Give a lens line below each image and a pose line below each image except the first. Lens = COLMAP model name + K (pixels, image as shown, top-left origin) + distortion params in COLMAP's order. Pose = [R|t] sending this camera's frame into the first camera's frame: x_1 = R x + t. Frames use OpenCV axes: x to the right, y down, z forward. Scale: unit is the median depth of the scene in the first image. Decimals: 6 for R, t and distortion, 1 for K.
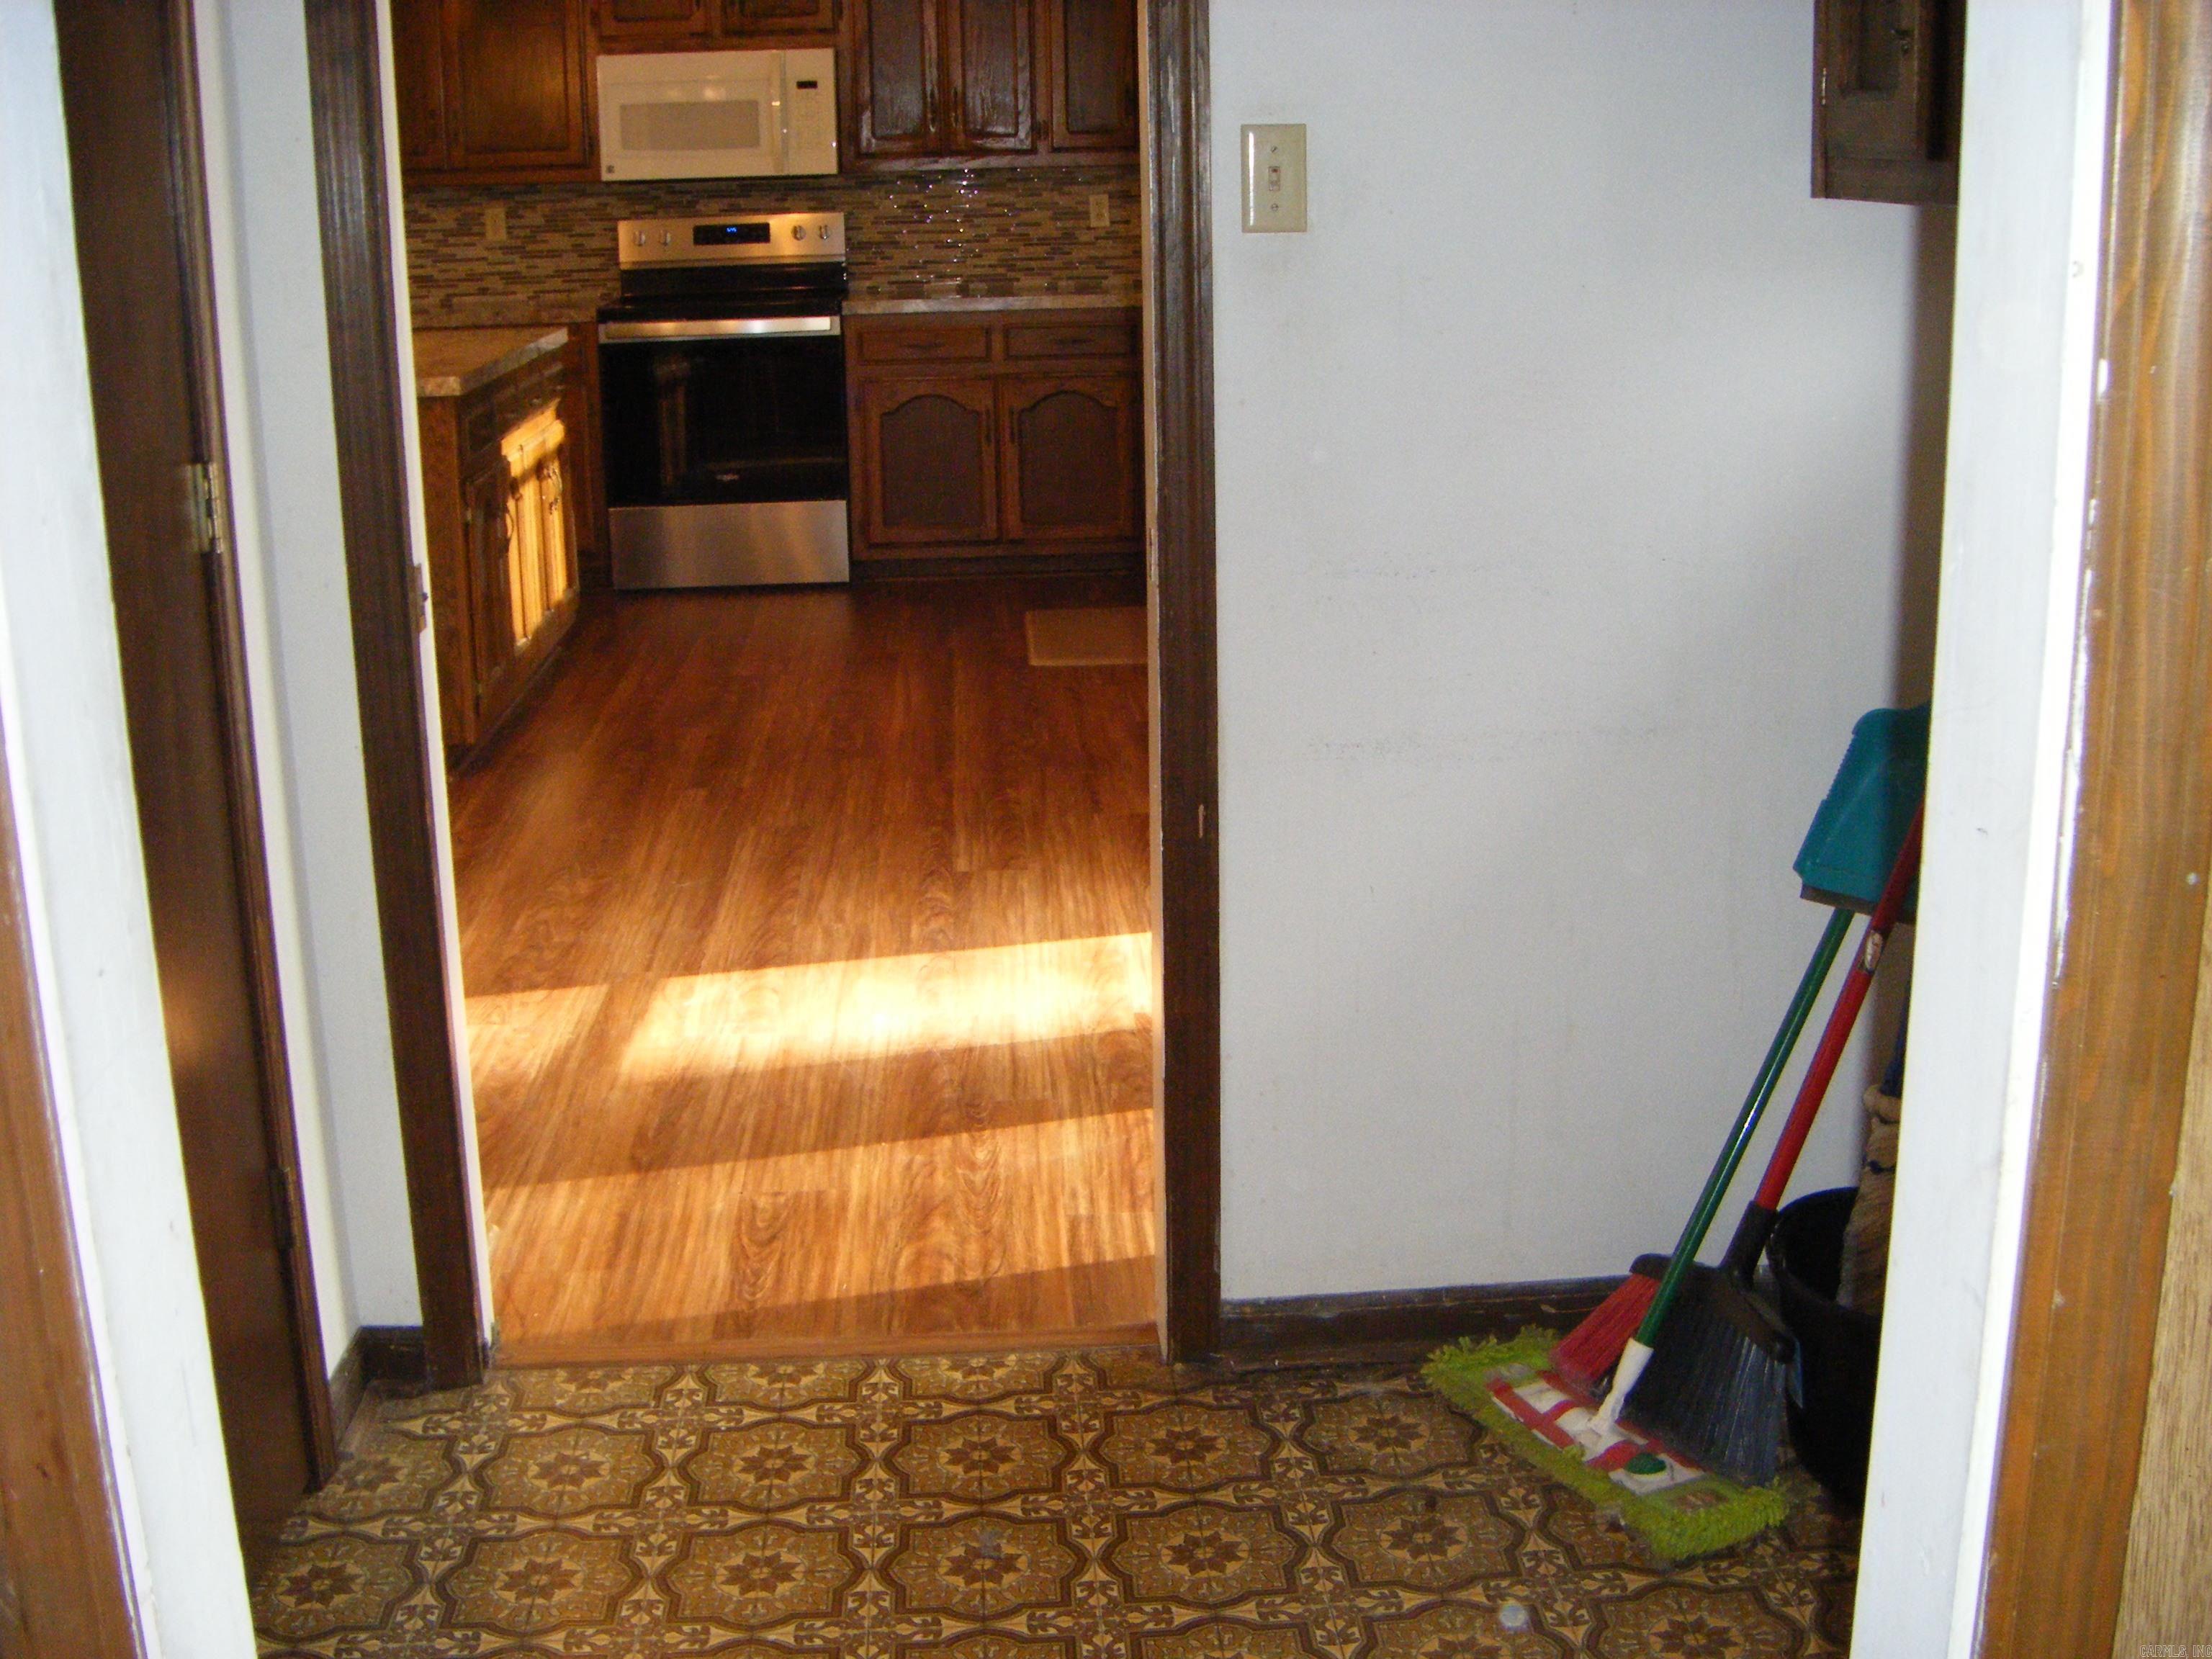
lens RADIAL K [[2530.7, 0, 1100.5], [0, 2530.7, 825.5], [0, 0, 1]] dist [-0.193146, 0.000000]
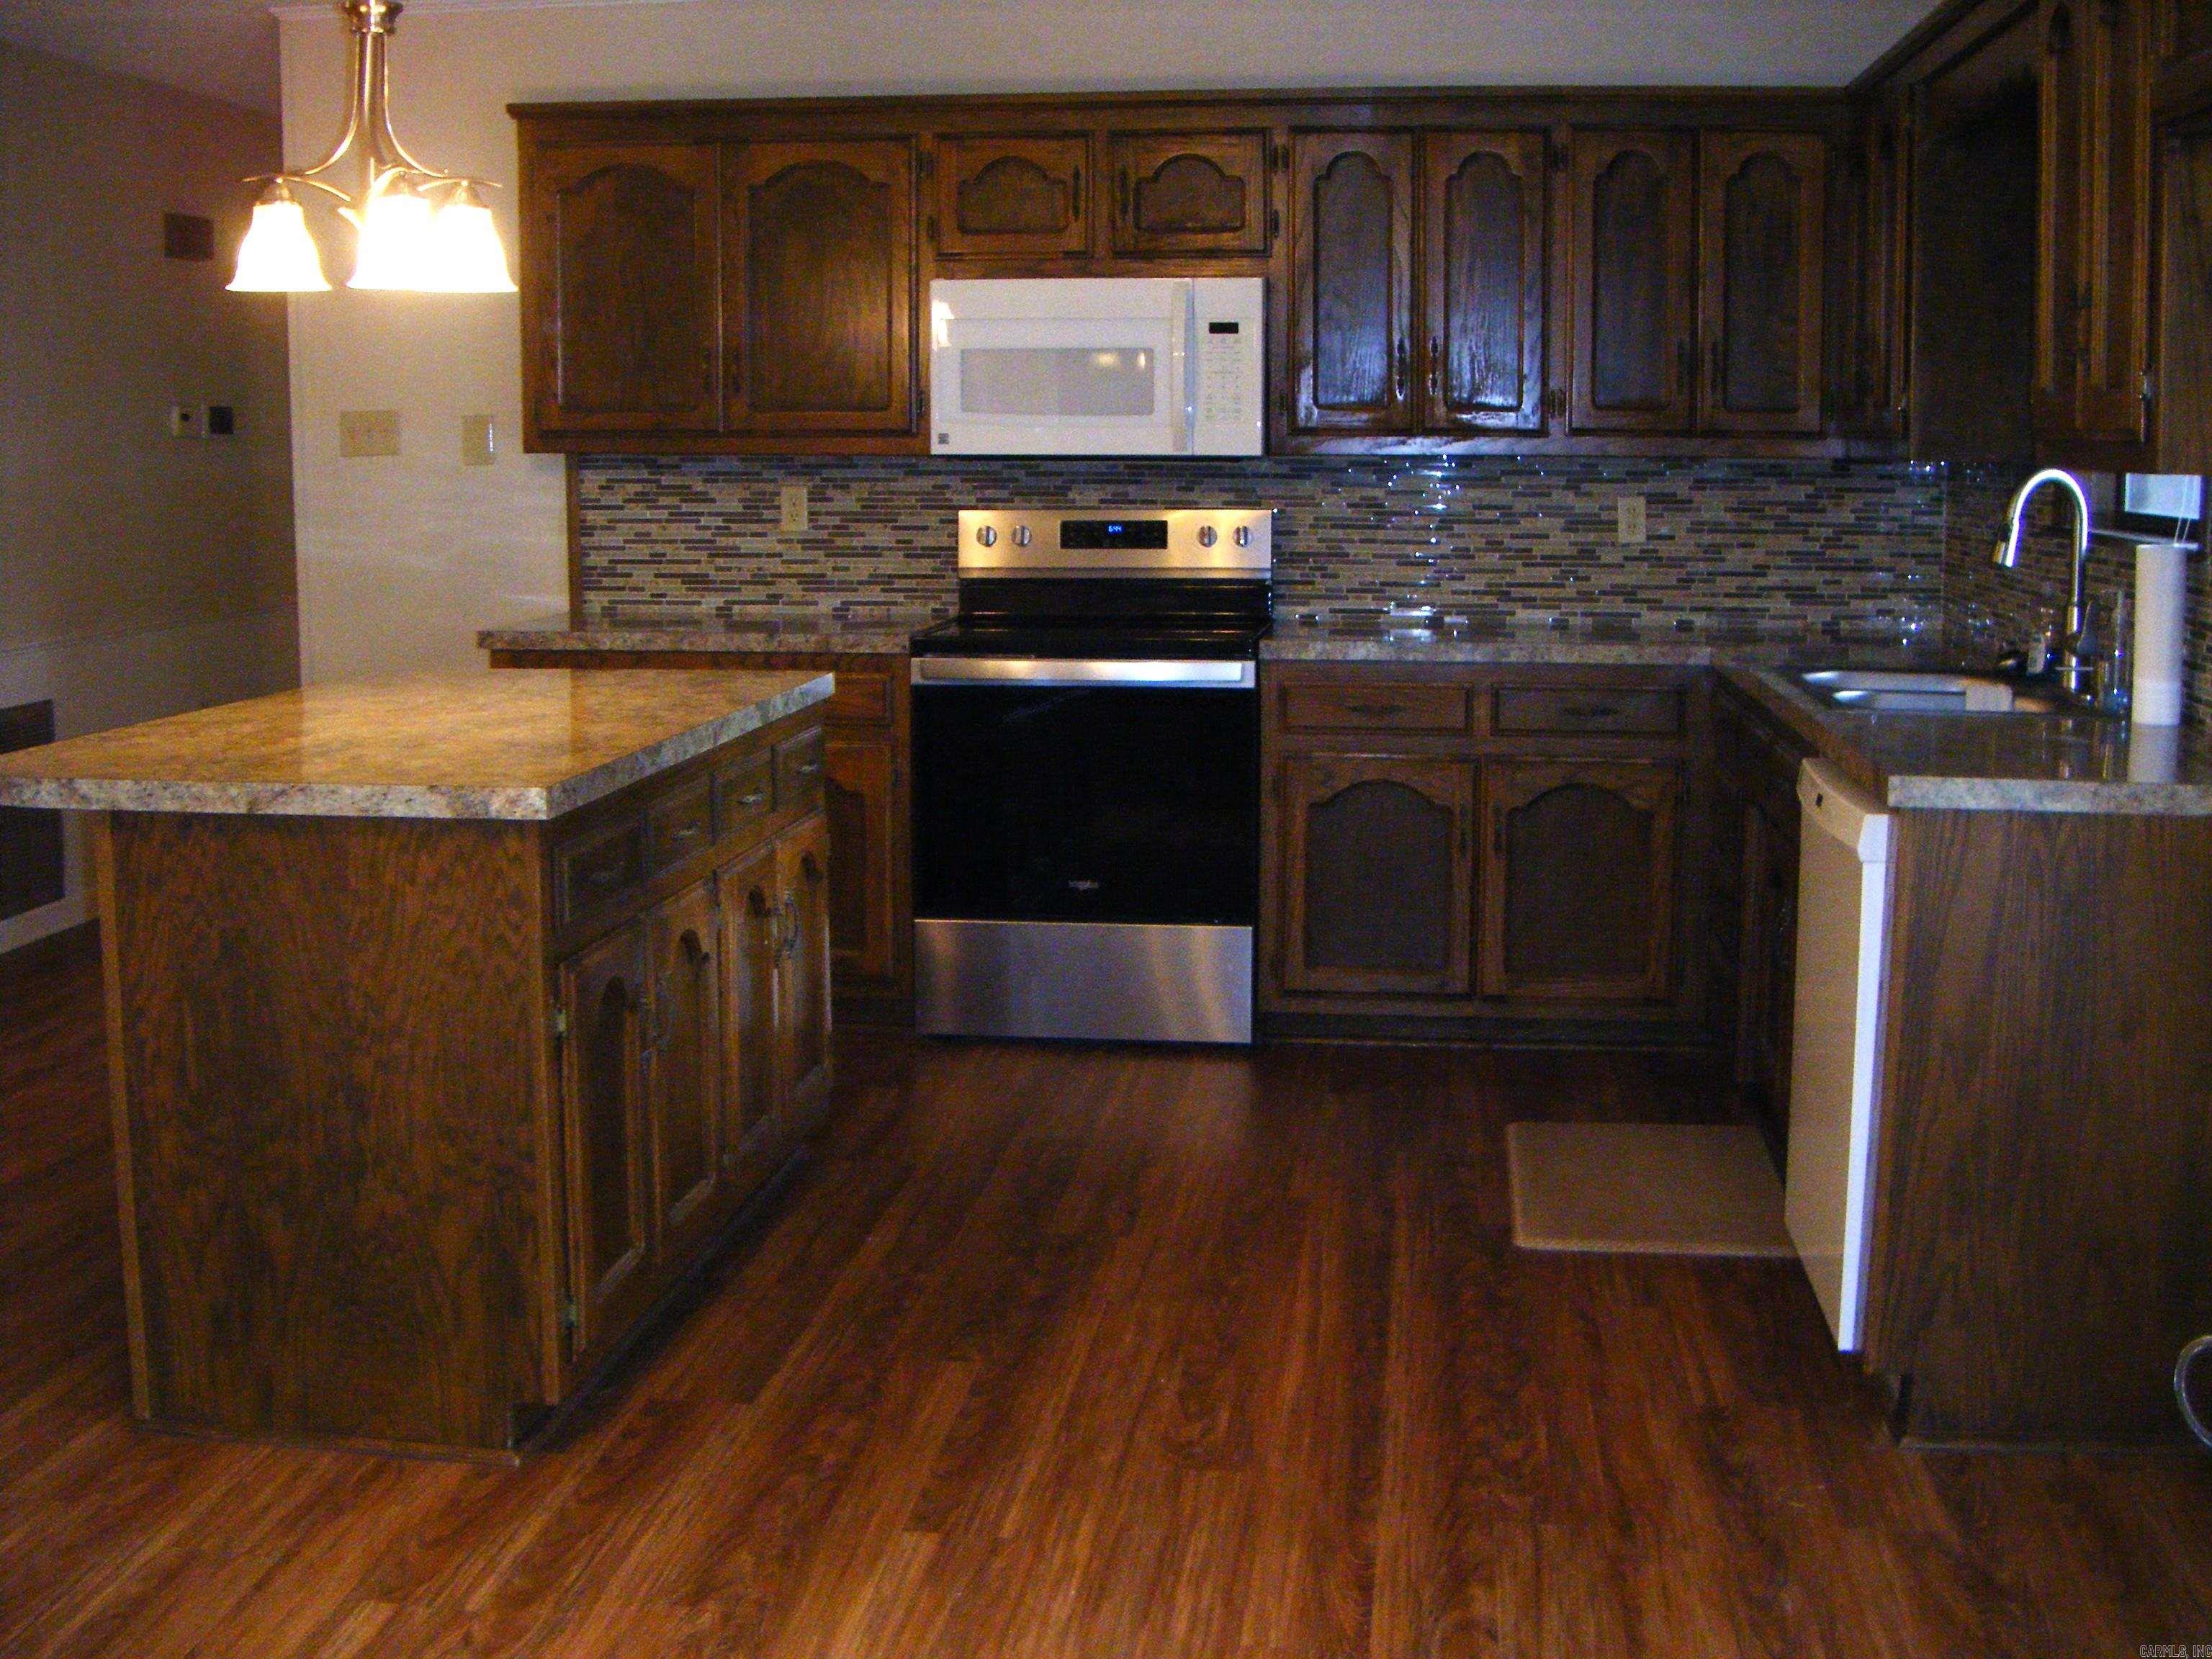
lens RADIAL K [[2530.7, 0, 1125.4], [0, 2530.7, 812.3], [0, 0, 1]] dist [-0.193146, 0.000000]
pose [[0.984660, 0.042451, -0.169242, -0.018883], [-0.061522, 0.992127, -0.109084, -0.081383], [0.163279, 0.117823, 0.979519, 0.306971]]
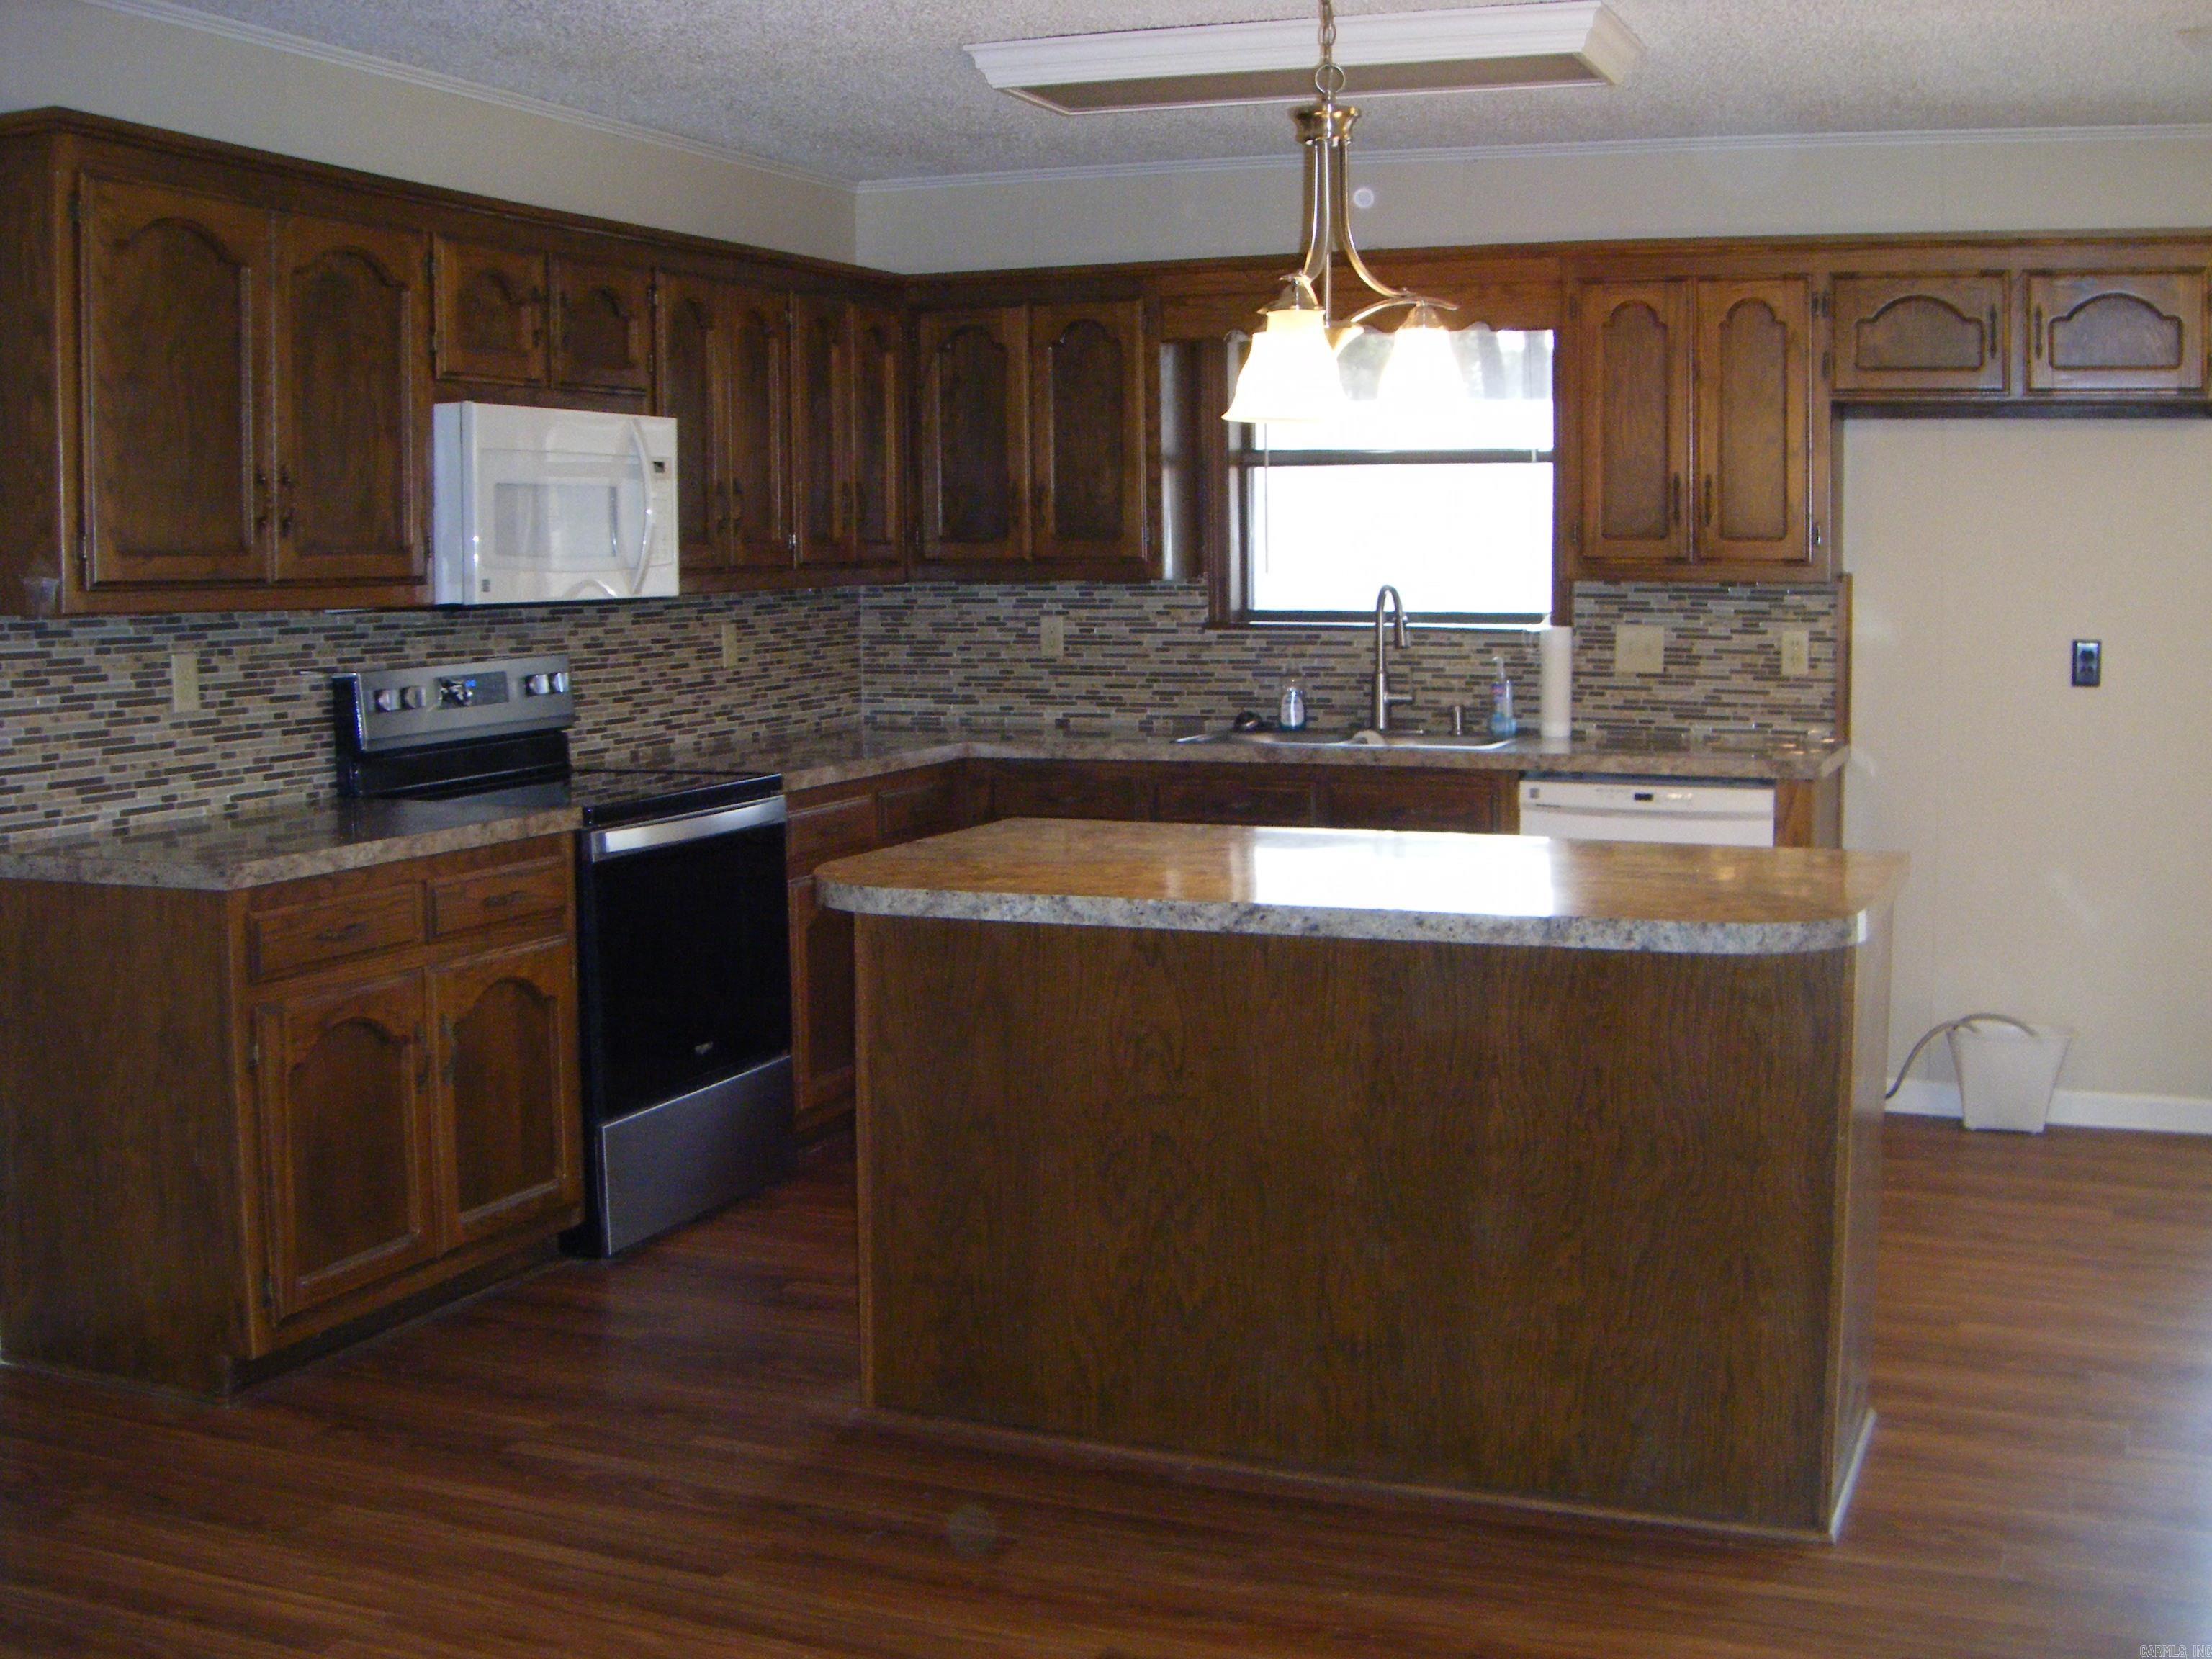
lens RADIAL K [[2530.7, 0, 1124.1], [0, 2530.7, 802.5], [0, 0, 1]] dist [-0.193146, 0.000000]
pose [[0.421197, -0.077952, 0.903613, -0.687302], [0.237700, 0.970962, -0.027035, -0.155084], [-0.875267, 0.226176, 0.427496, 0.596182]]
